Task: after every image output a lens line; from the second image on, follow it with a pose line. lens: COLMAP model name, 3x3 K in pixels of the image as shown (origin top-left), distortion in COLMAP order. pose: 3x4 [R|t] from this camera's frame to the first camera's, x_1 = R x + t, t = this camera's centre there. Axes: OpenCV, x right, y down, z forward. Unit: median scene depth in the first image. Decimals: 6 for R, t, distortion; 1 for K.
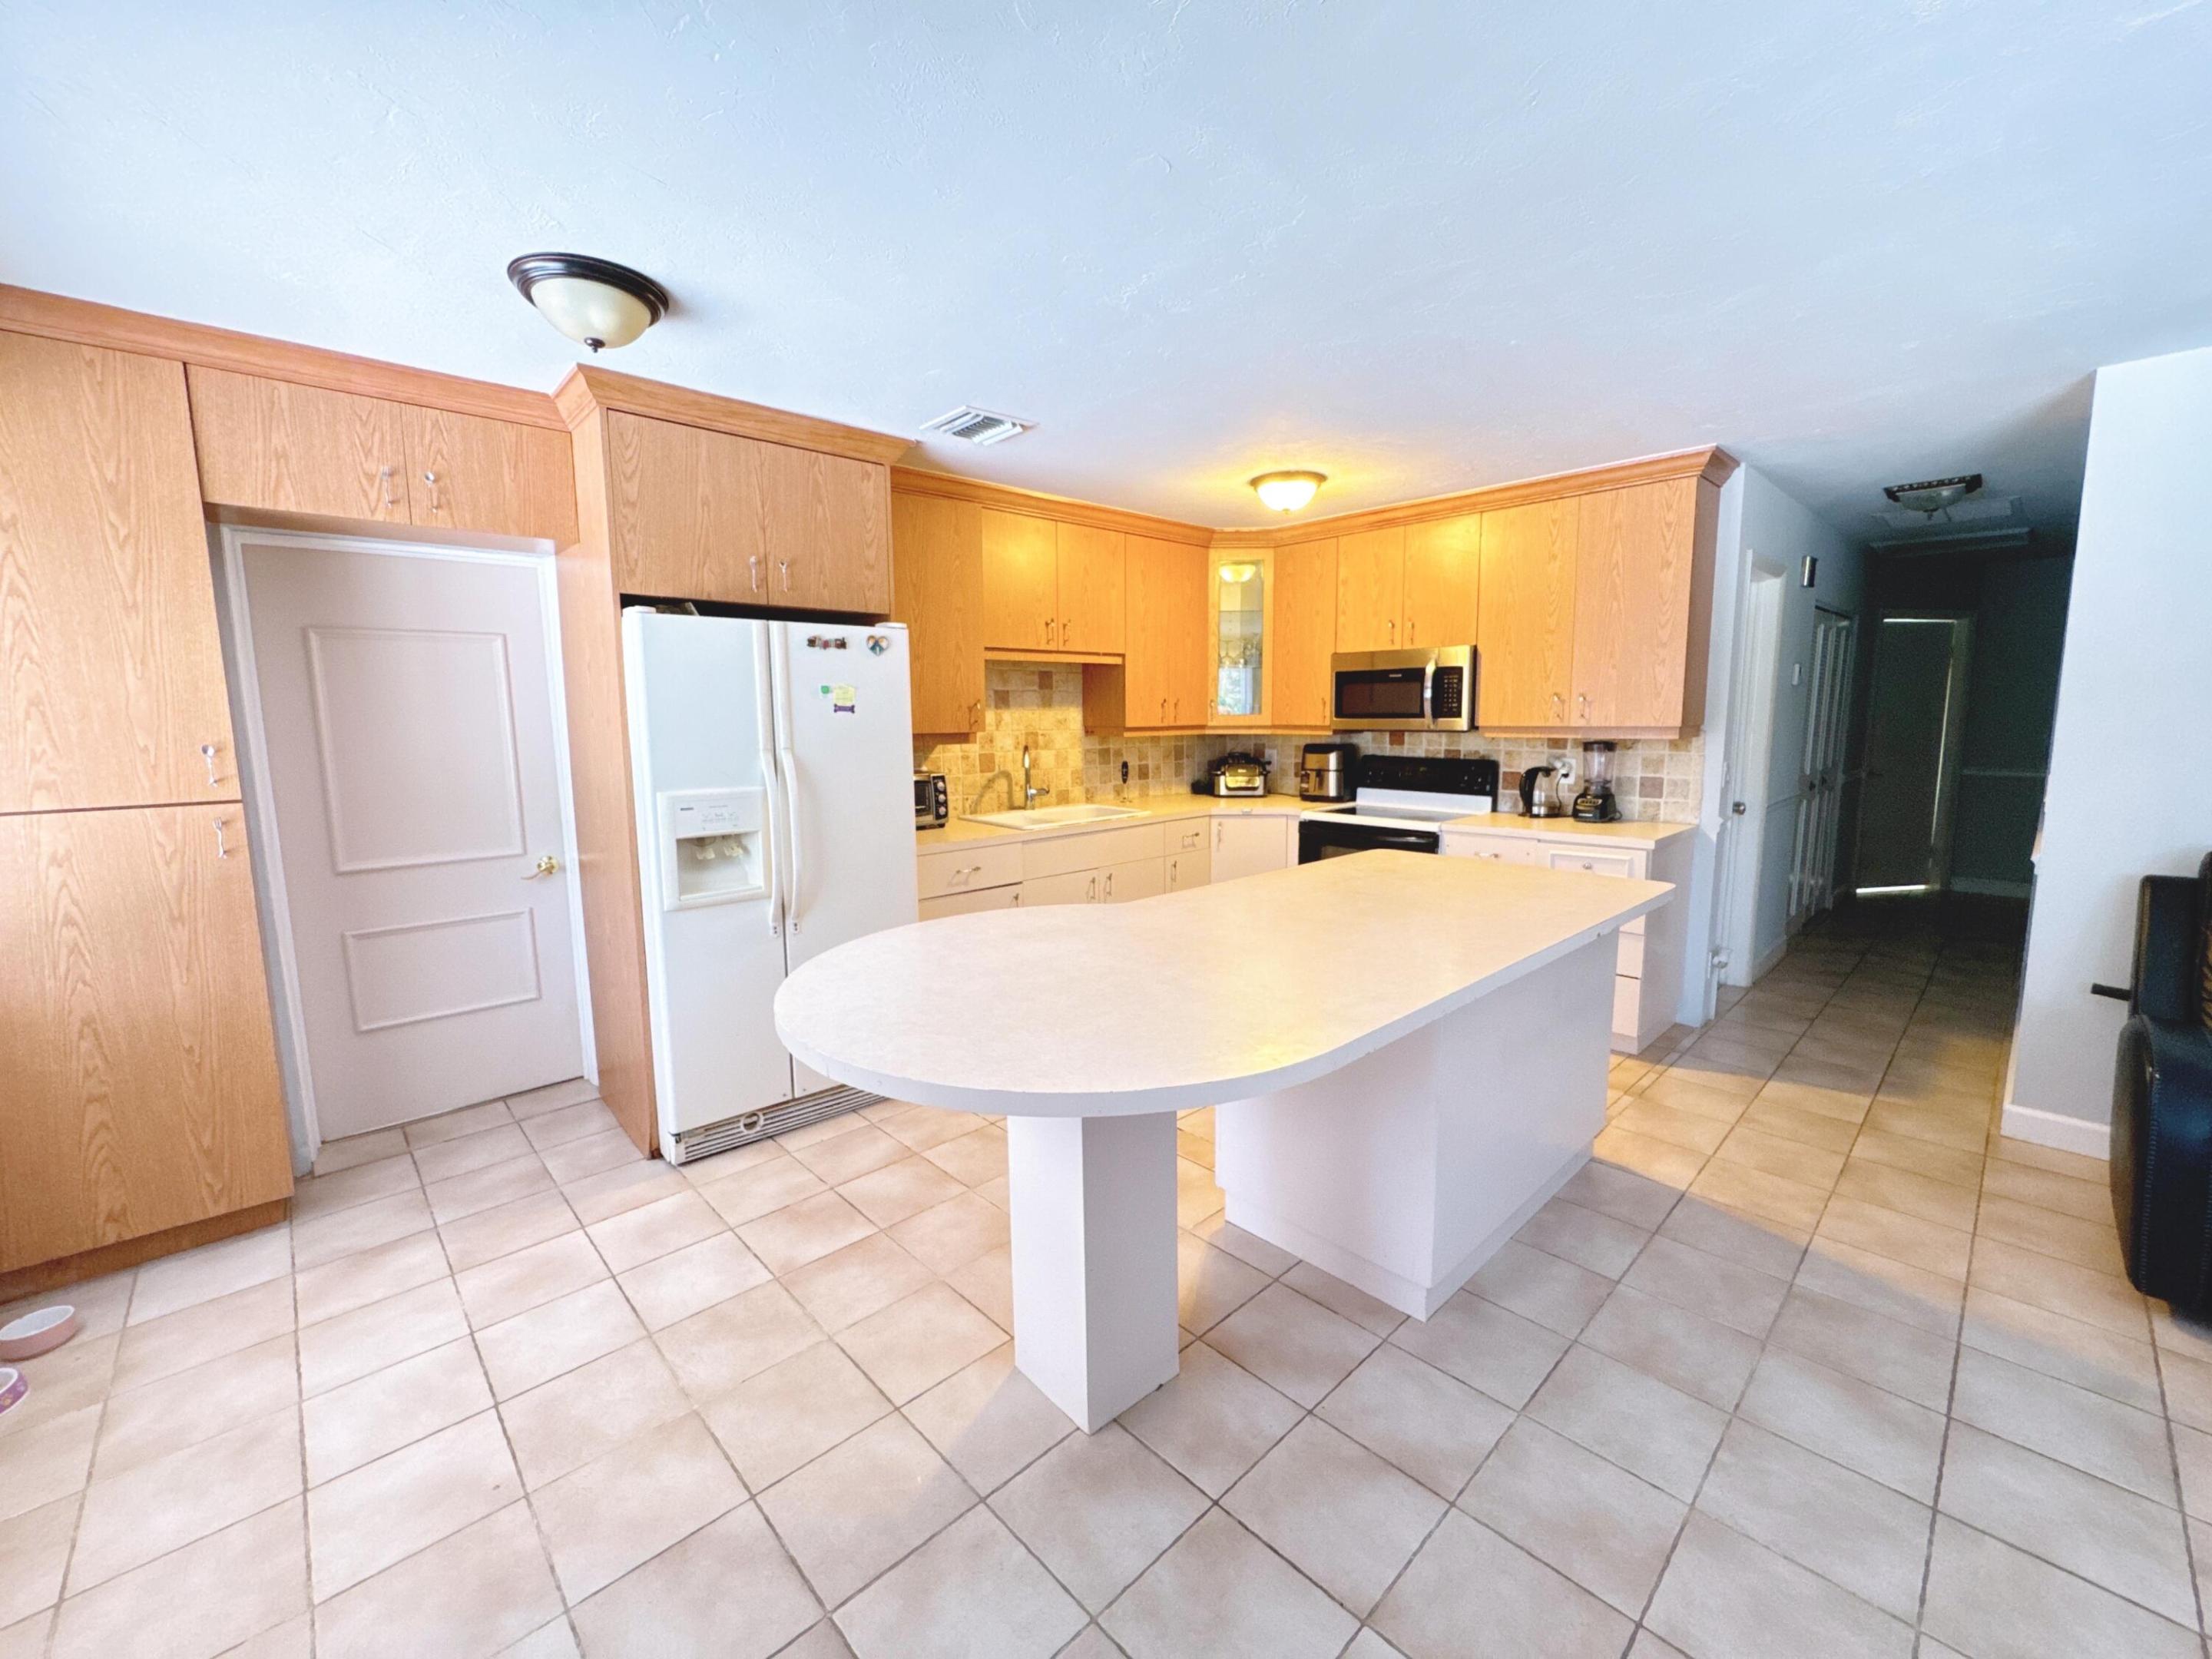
lens RADIAL K [[883.0, 0, 1105.4], [0, 883.0, 818.1], [0, 0, 1]] dist [-0.000881, -0.000076]
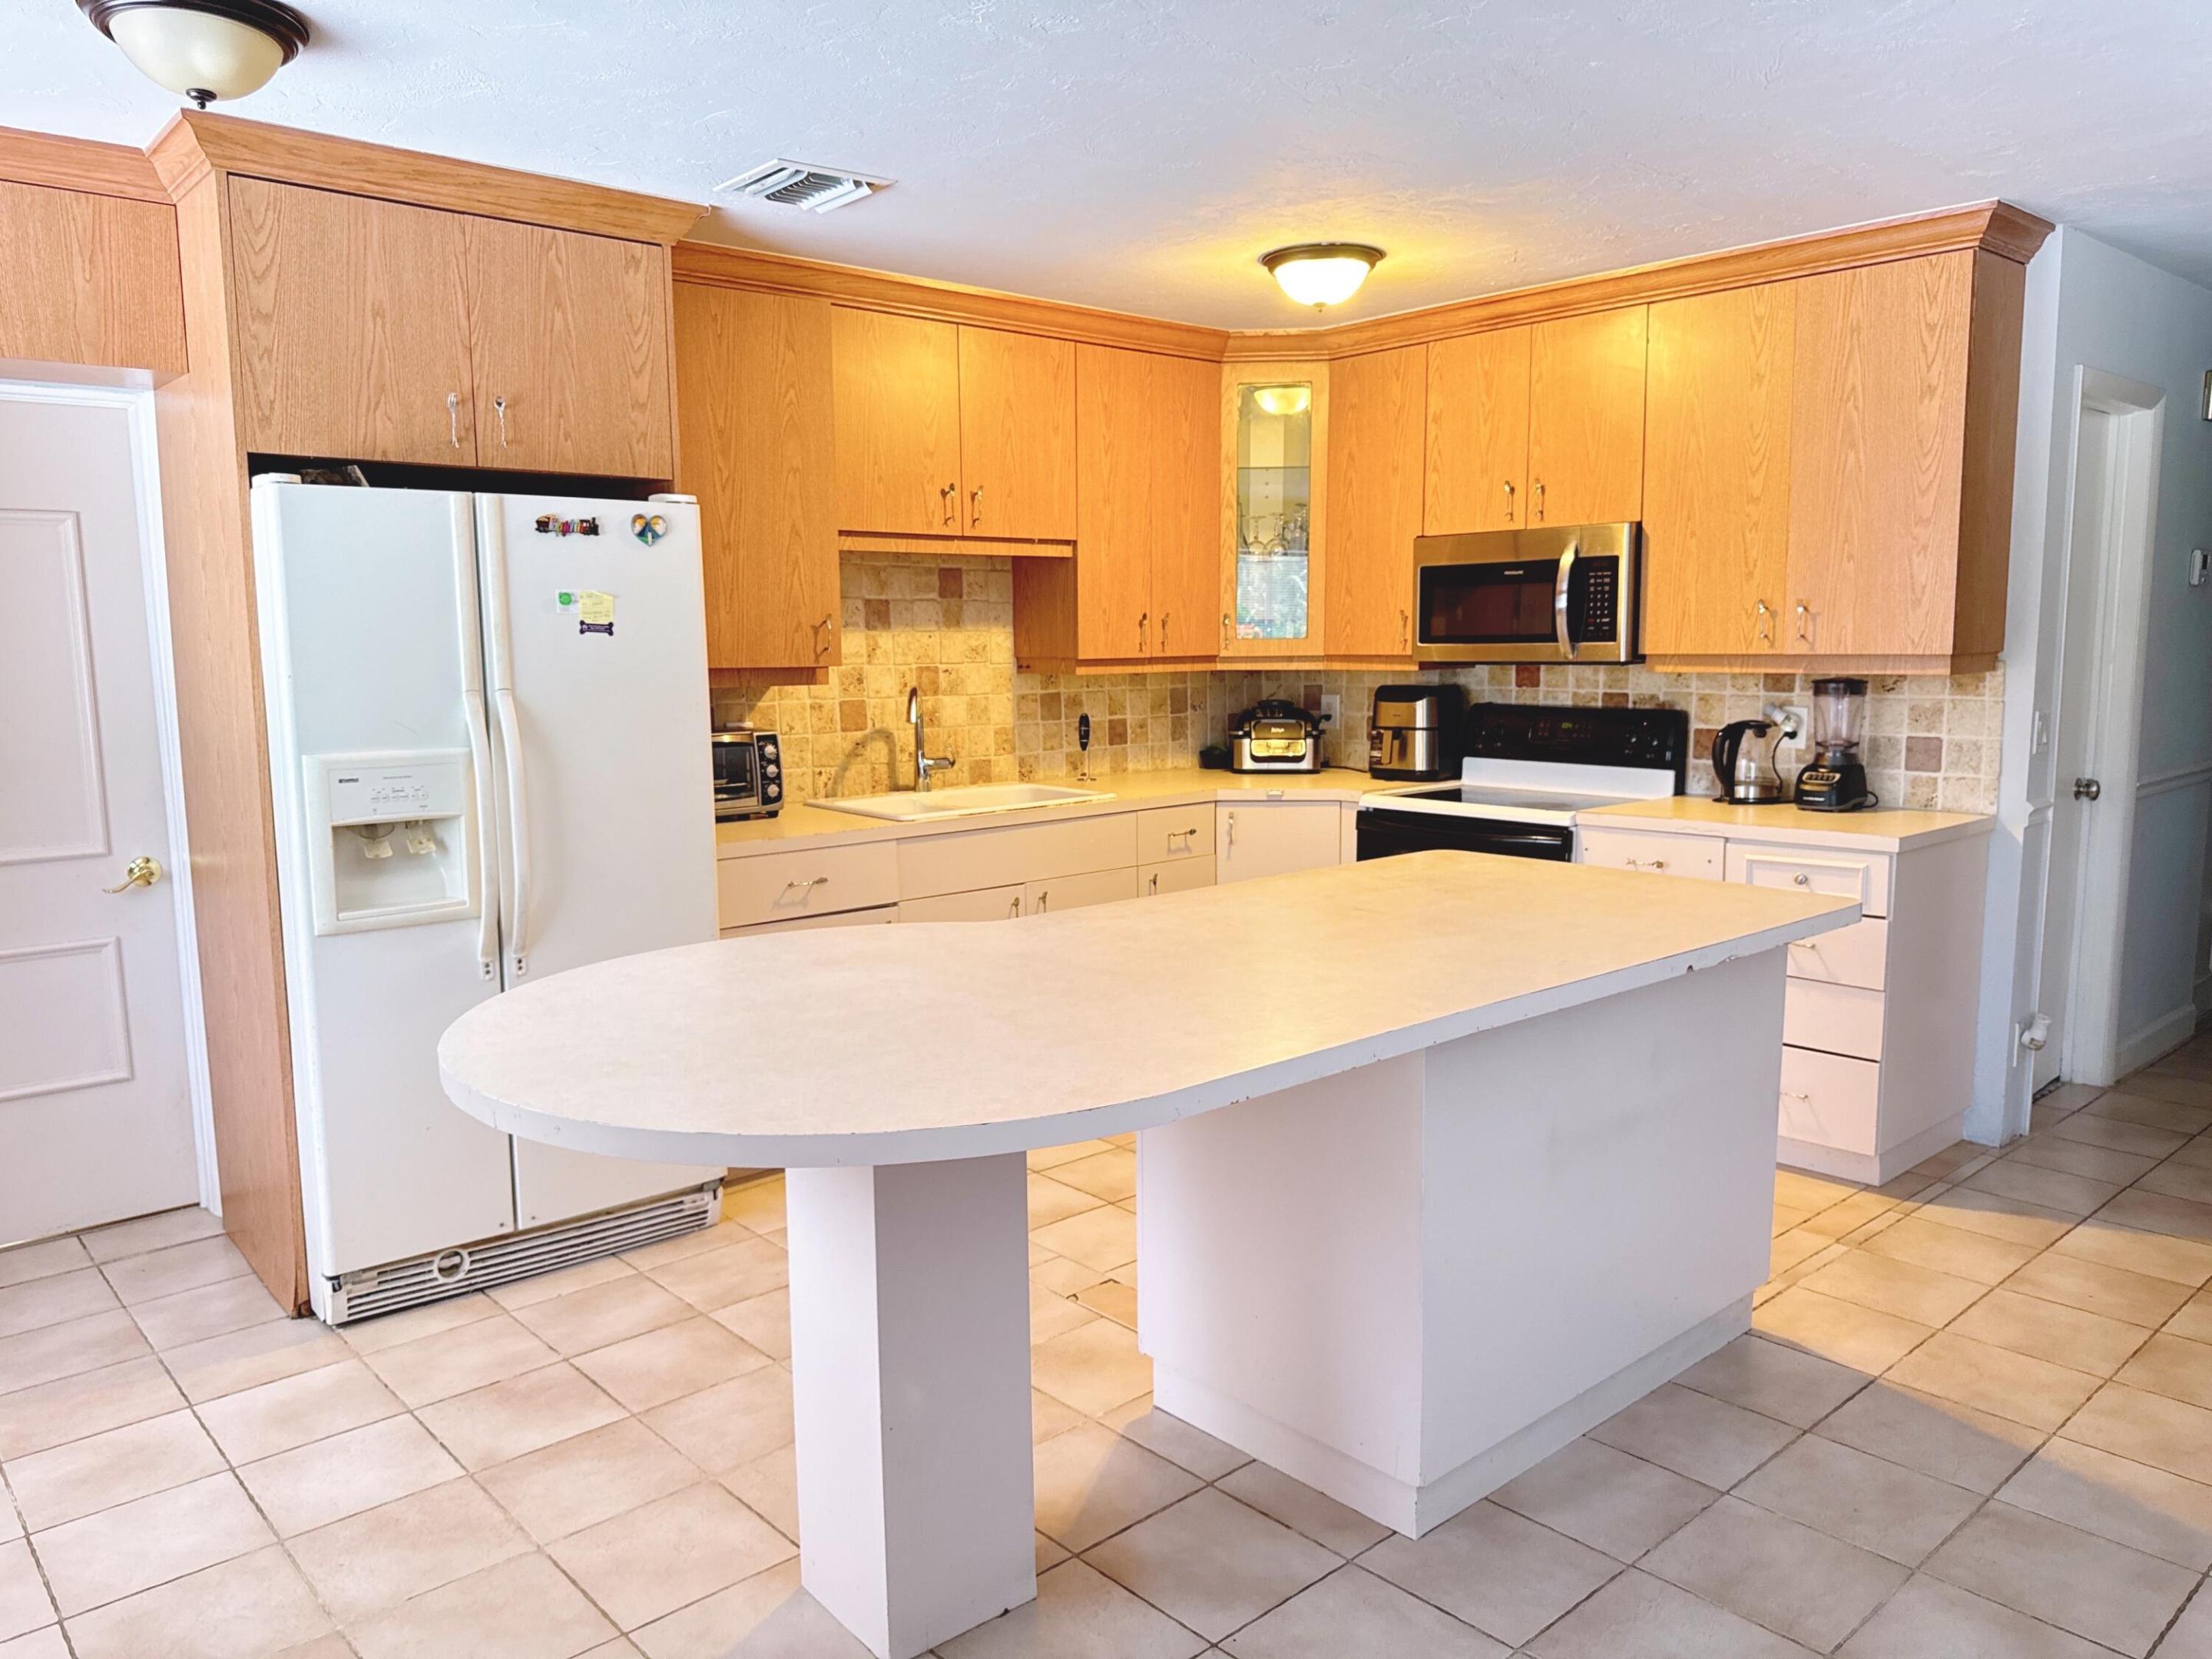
lens RADIAL K [[1578.6, 0, 1106.0], [0, 1578.6, 829.5], [0, 0, 1]] dist [0.029420, -0.037410]
pose [[0.999576, 0.001893, -0.029046, 0.105433], [-0.001788, 0.999992, 0.003653, 0.017598], [0.029053, -0.003600, 0.999571, -0.139998]]
